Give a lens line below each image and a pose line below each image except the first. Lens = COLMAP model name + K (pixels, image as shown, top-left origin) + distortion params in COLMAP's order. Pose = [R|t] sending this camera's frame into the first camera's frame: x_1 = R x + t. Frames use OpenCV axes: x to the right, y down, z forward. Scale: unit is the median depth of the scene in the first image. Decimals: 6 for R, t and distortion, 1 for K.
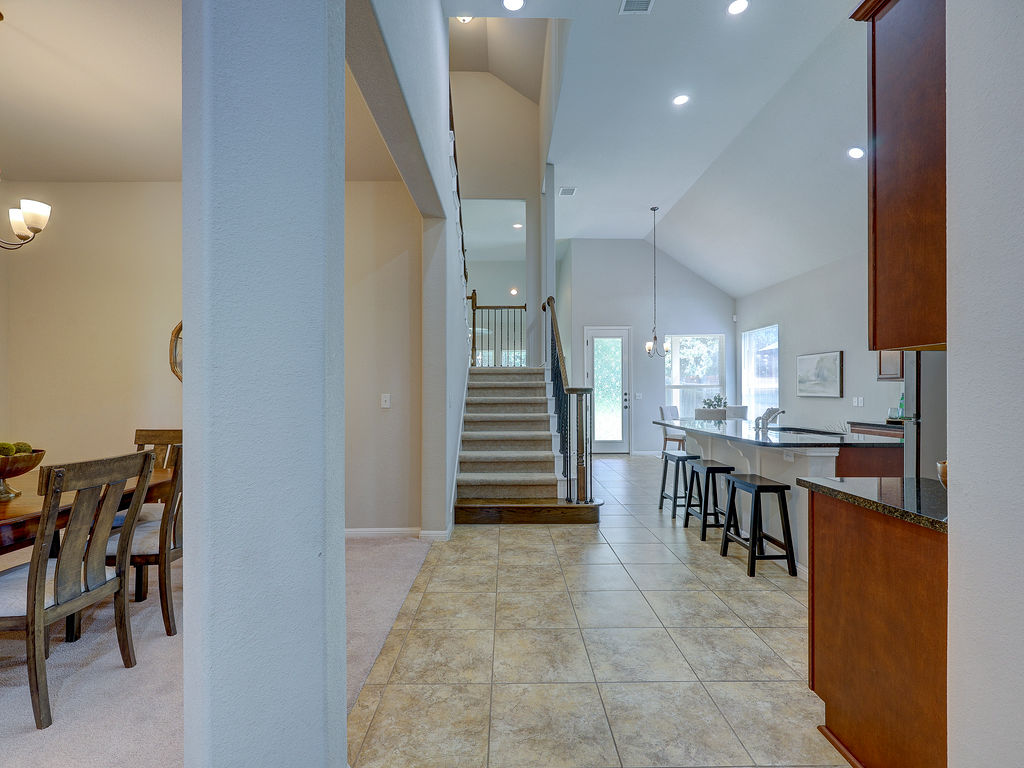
lens RADIAL K [[462.9, 0, 513.2], [0, 462.9, 388.0], [0, 0, 1]] dist [-0.001223, 0.000001]
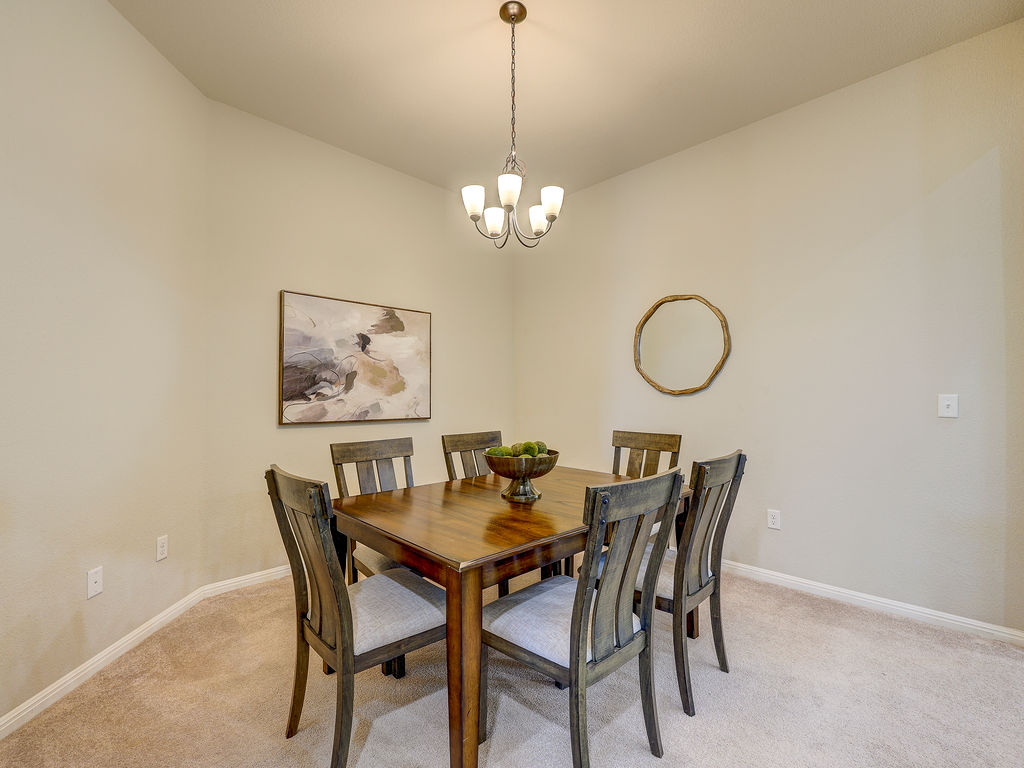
lens RADIAL K [[462.9, 0, 513.2], [0, 462.9, 388.0], [0, 0, 1]] dist [-0.001223, 0.000001]
pose [[0.698248, -0.005632, -0.715834, -0.424506], [0.004647, 0.999984, -0.003335, 0.007496], [0.715841, -0.000998, 0.698263, 0.290275]]
